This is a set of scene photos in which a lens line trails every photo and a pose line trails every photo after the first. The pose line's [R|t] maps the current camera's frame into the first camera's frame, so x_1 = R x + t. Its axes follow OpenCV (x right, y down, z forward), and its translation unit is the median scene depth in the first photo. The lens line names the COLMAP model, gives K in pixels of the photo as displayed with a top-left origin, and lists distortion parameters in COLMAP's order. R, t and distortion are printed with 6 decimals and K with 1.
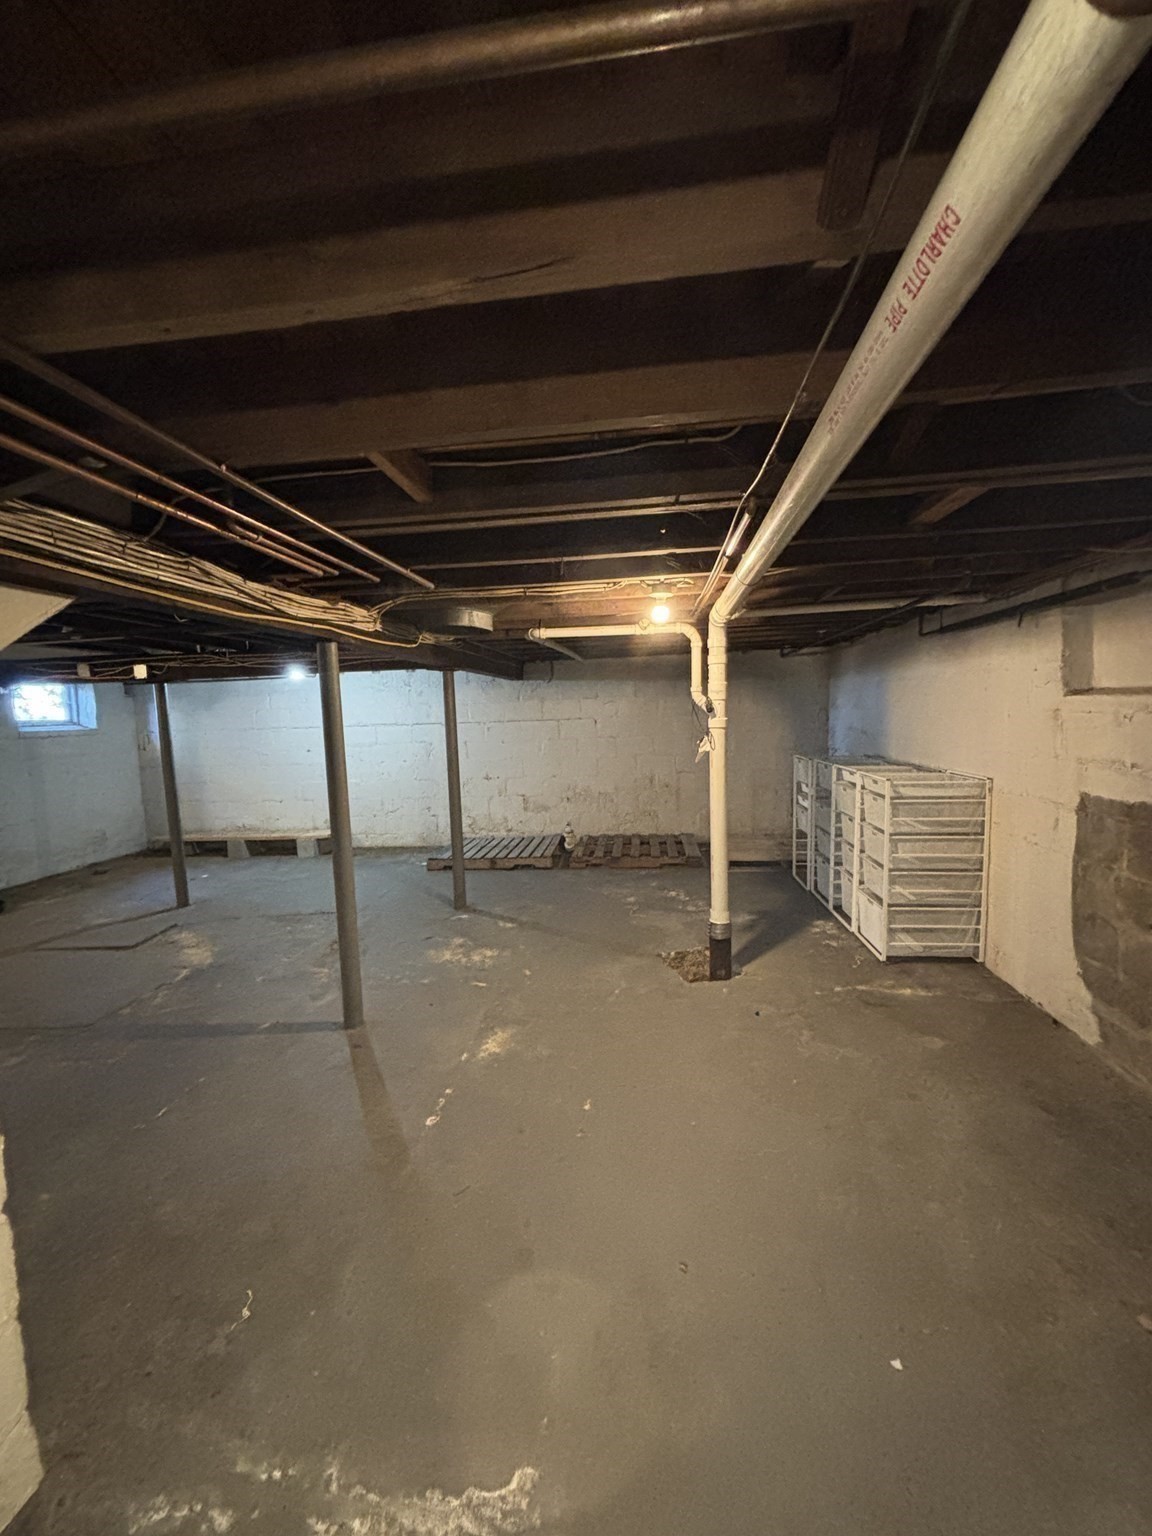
lens RADIAL K [[617.6, 0, 580.0], [0, 617.6, 766.7], [0, 0, 1]] dist [-0.000495, -0.000722]
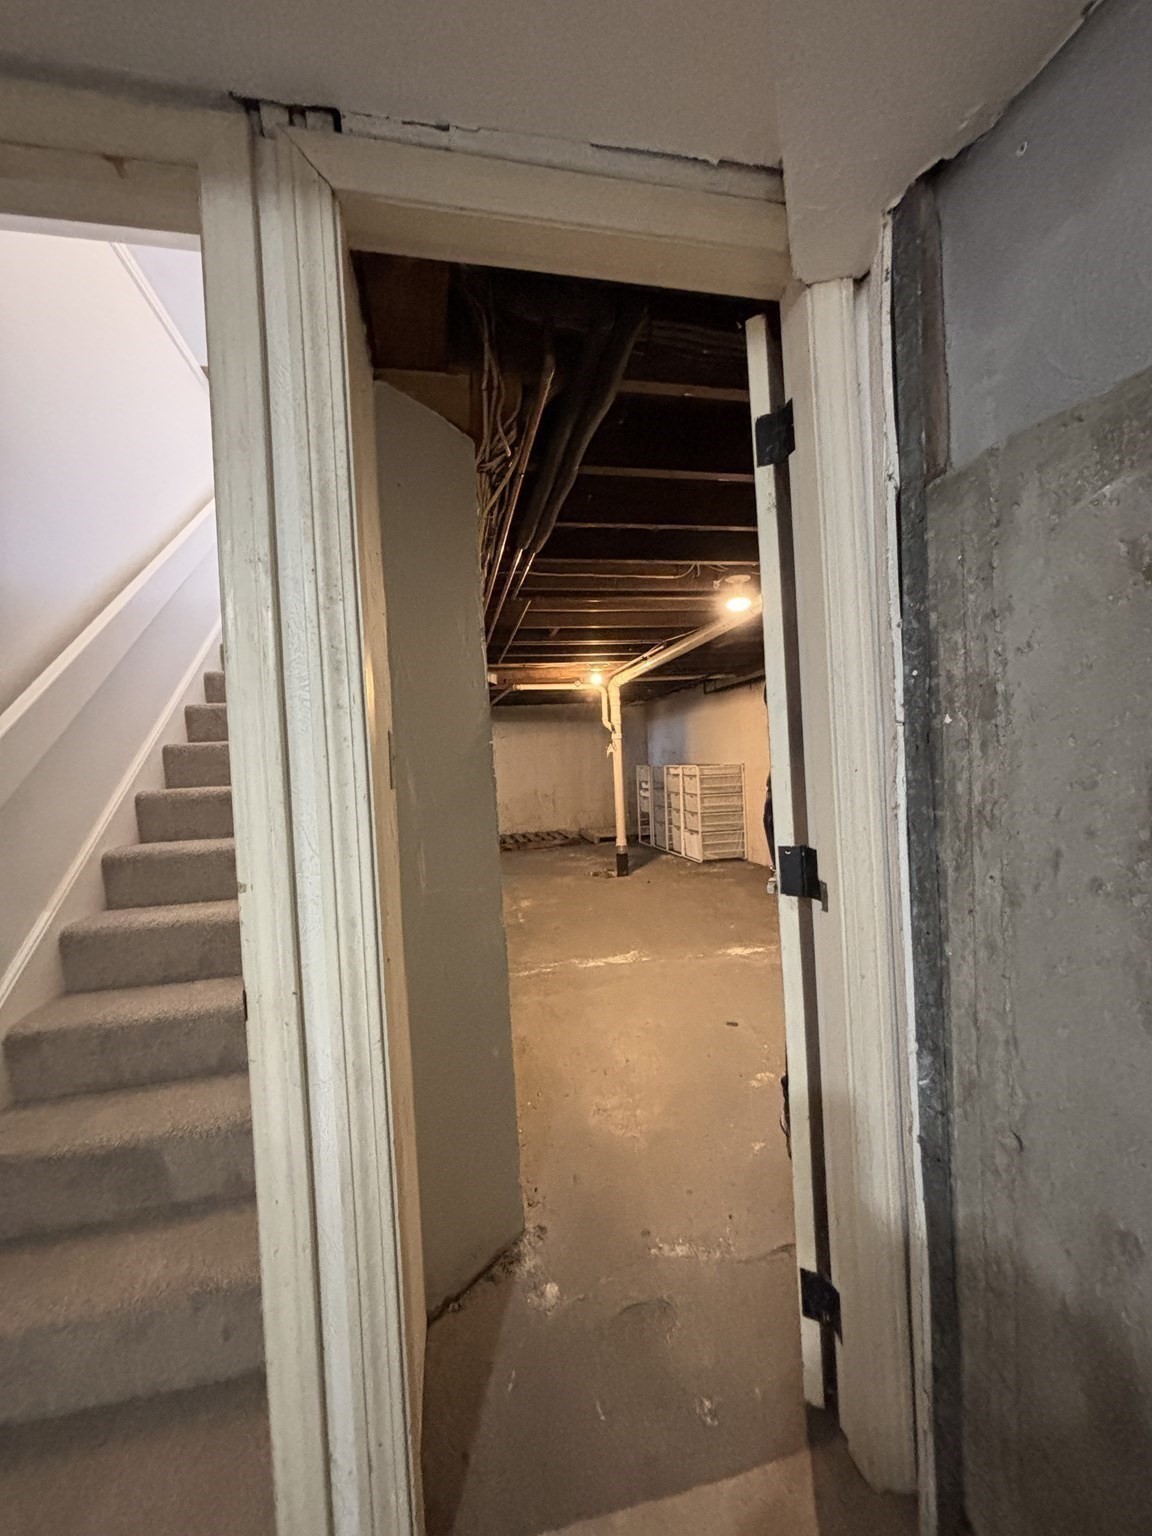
lens RADIAL K [[617.6, 0, 572.3], [0, 617.6, 768.3], [0, 0, 1]] dist [-0.000495, -0.000722]
pose [[0.947099, -0.019096, 0.320372, -0.489149], [0.046942, 0.995735, -0.079419, 0.161220], [-0.317490, 0.090257, 0.943957, -0.694431]]
